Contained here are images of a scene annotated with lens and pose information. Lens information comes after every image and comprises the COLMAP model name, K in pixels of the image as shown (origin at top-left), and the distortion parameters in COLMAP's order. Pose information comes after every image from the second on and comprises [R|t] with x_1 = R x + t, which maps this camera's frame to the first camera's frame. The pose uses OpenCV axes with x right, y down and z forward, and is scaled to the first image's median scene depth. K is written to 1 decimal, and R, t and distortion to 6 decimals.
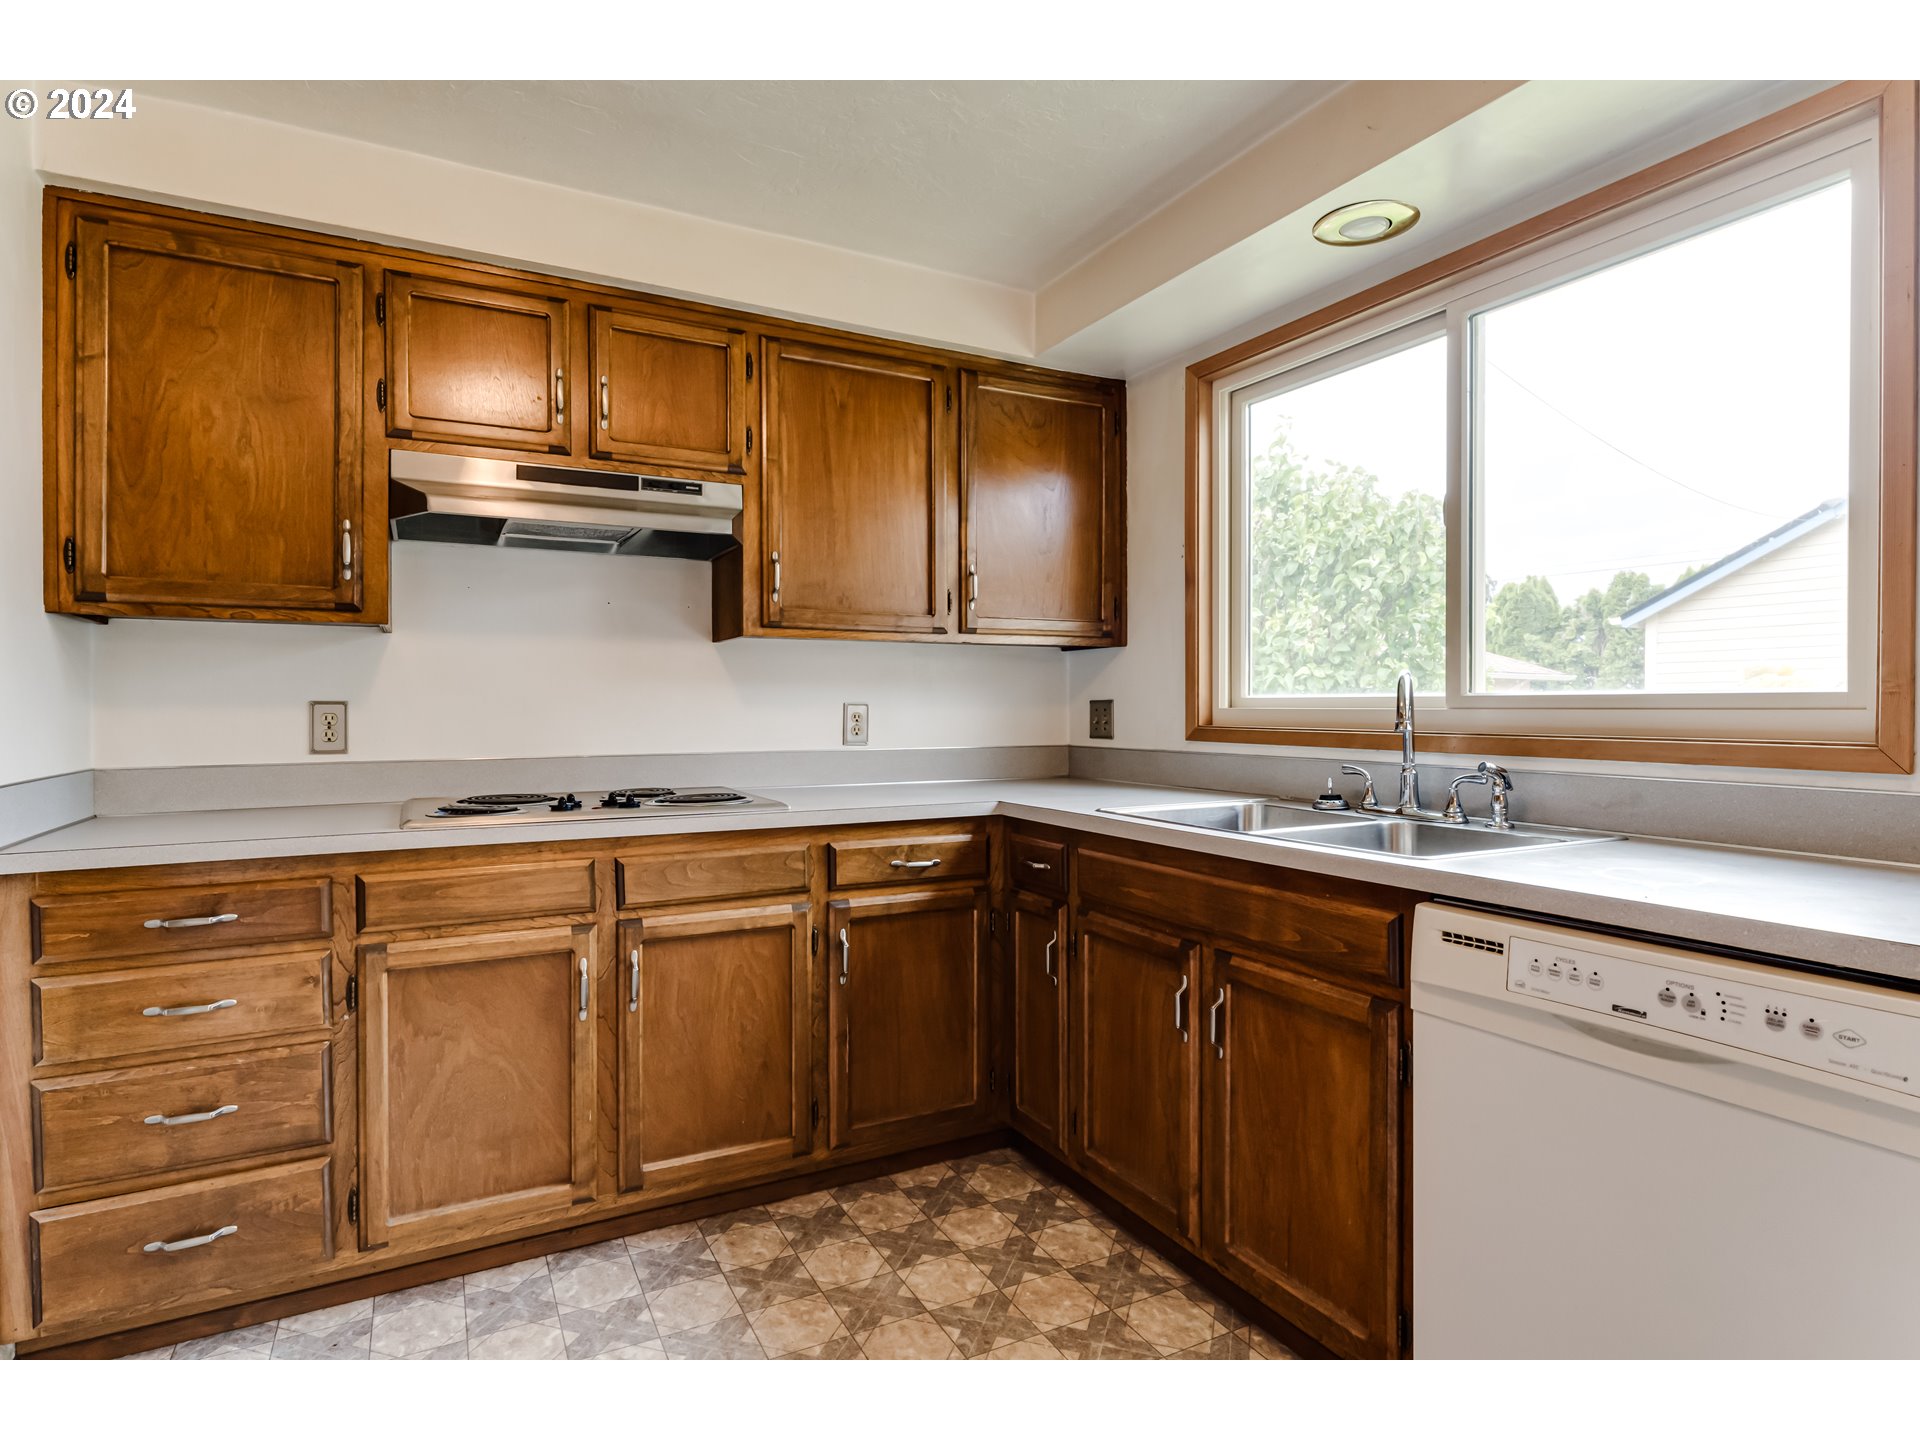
lens RADIAL K [[993.5, 0, 992.6], [0, 993.5, 714.5], [0, 0, 1]] dist [-0.003194, 0.001048]
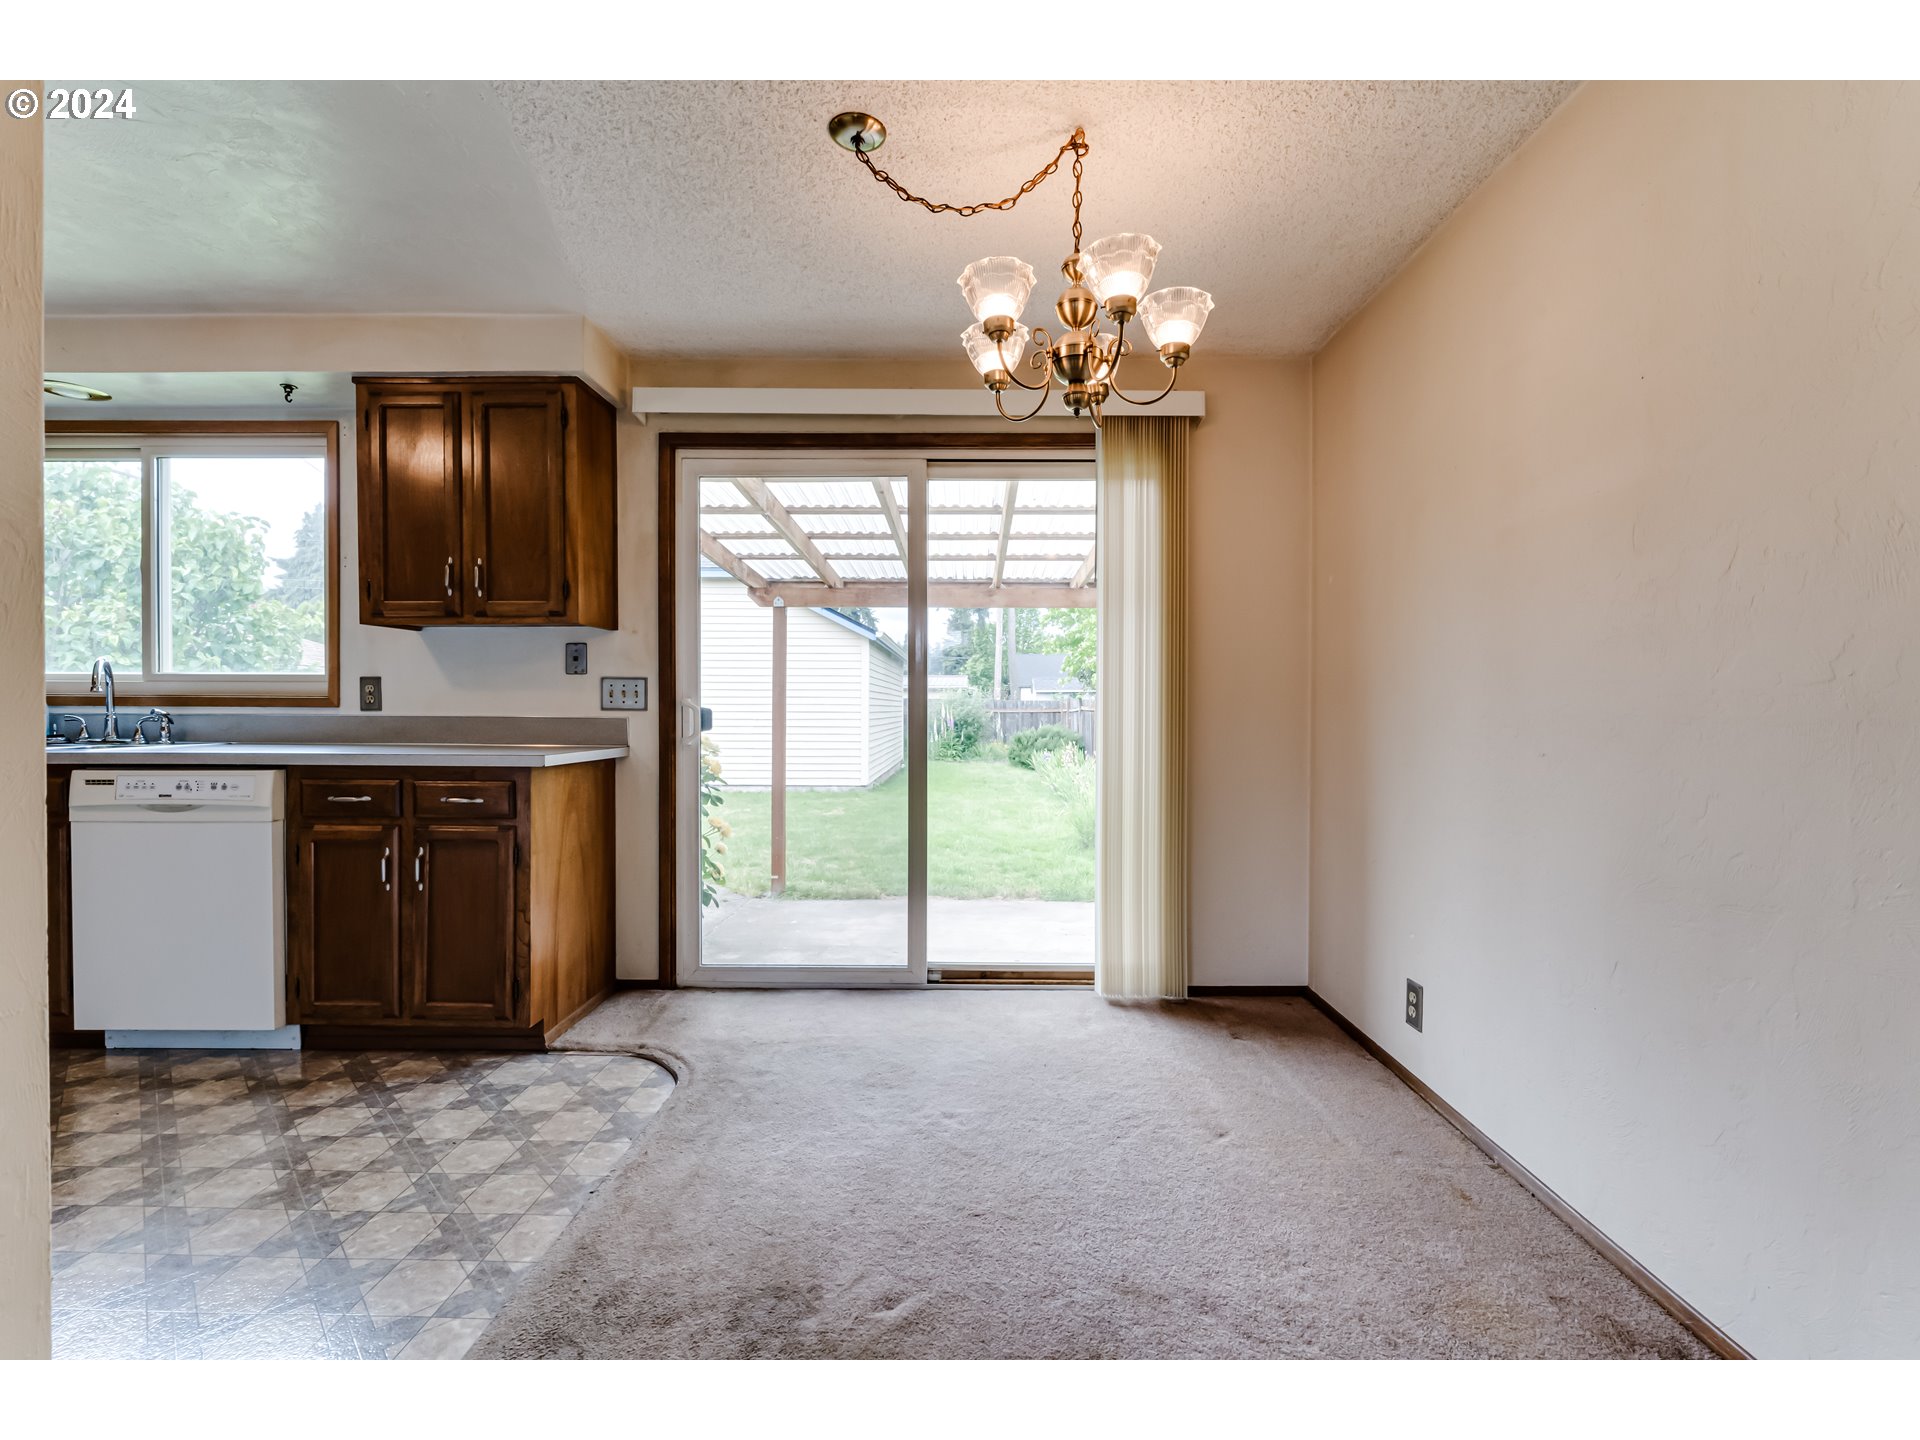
lens RADIAL K [[864.8, 0, 923.8], [0, 864.8, 724.7], [0, 0, 1]] dist [0.001456, -0.000495]
pose [[0.524609, -0.016688, 0.851180, -0.110447], [0.001740, 0.999827, 0.018530, 0.042595], [-0.851341, -0.008240, 0.524547, -0.926744]]
